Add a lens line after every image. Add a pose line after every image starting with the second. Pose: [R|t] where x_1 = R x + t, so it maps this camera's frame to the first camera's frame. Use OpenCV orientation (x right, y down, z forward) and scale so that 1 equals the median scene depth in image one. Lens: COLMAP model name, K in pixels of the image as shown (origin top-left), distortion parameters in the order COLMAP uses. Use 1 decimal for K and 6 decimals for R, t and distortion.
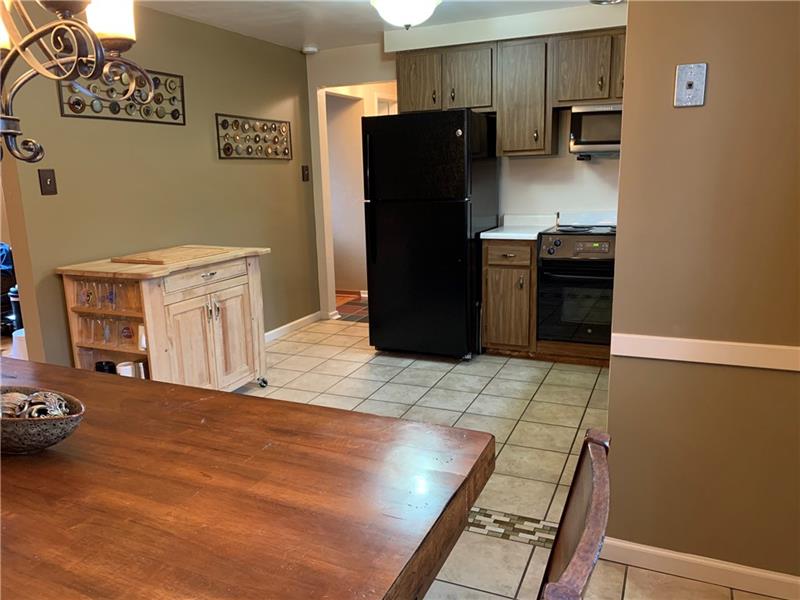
lens RADIAL K [[609.1, 0, 400.0], [0, 609.1, 300.0], [0, 0, 1]] dist [0.053012, -0.075124]
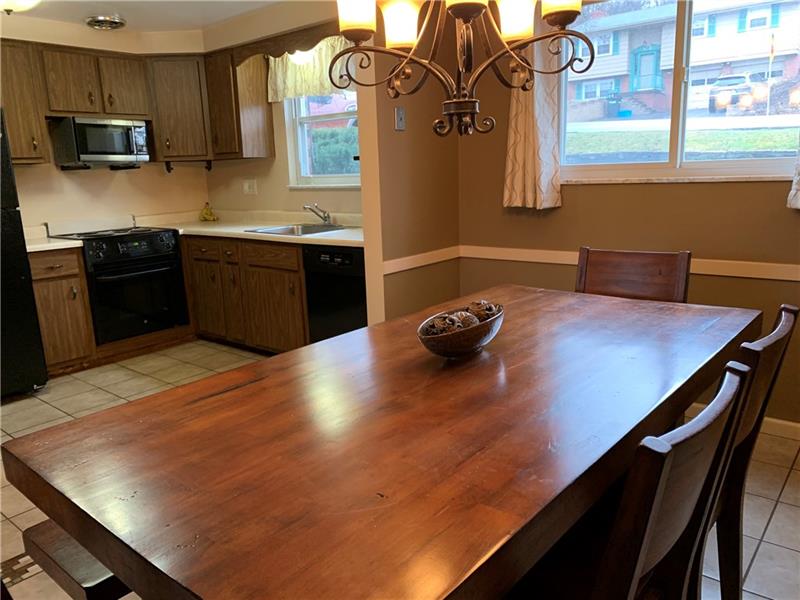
lens RADIAL K [[609.0, 0, 396.1], [0, 609.0, 298.0], [0, 0, 1]] dist [0.001530, 0.000877]
pose [[0.276350, -0.185848, 0.942916, -0.567889], [0.227089, 0.965969, 0.123836, -0.022747], [-0.933842, 0.179904, 0.309150, 0.216676]]
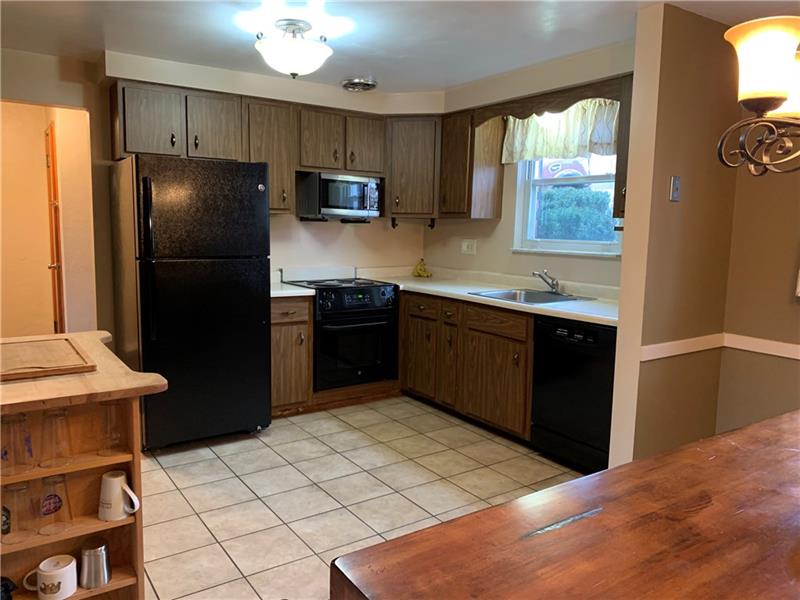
lens RADIAL K [[603.5, 0, 399.3], [0, 603.5, 297.2], [0, 0, 1]] dist [0.140976, -0.306282]
pose [[0.524100, -0.067673, 0.848964, -0.552300], [0.144107, 0.989511, -0.010087, -0.061365], [-0.839376, 0.127628, 0.528355, 0.320748]]
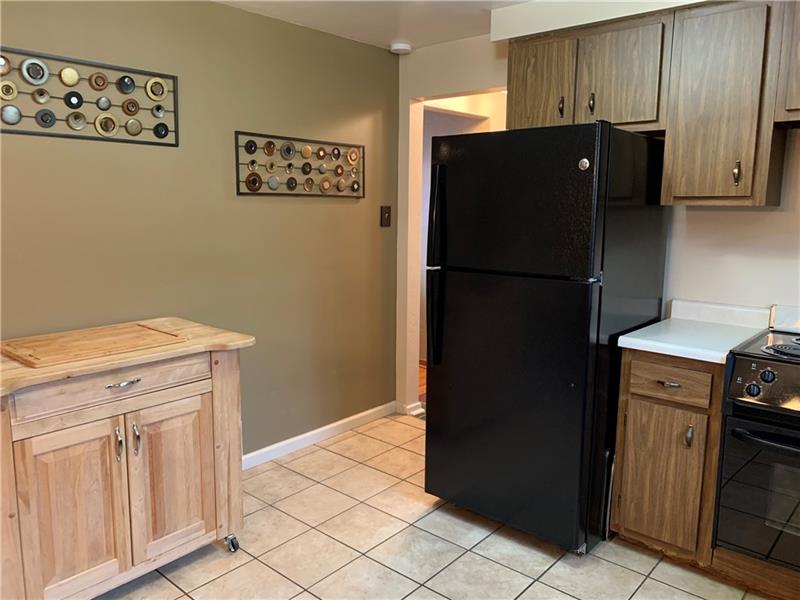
lens RADIAL K [[617.8, 0, 400.0], [0, 617.8, 300.0], [0, 0, 1]] dist [0.002318, -0.005399]
pose [[0.956802, 0.079927, -0.279537, 0.094522], [-0.094779, 0.994694, -0.040000, -0.101375], [0.274857, 0.064766, 0.959301, 0.384507]]
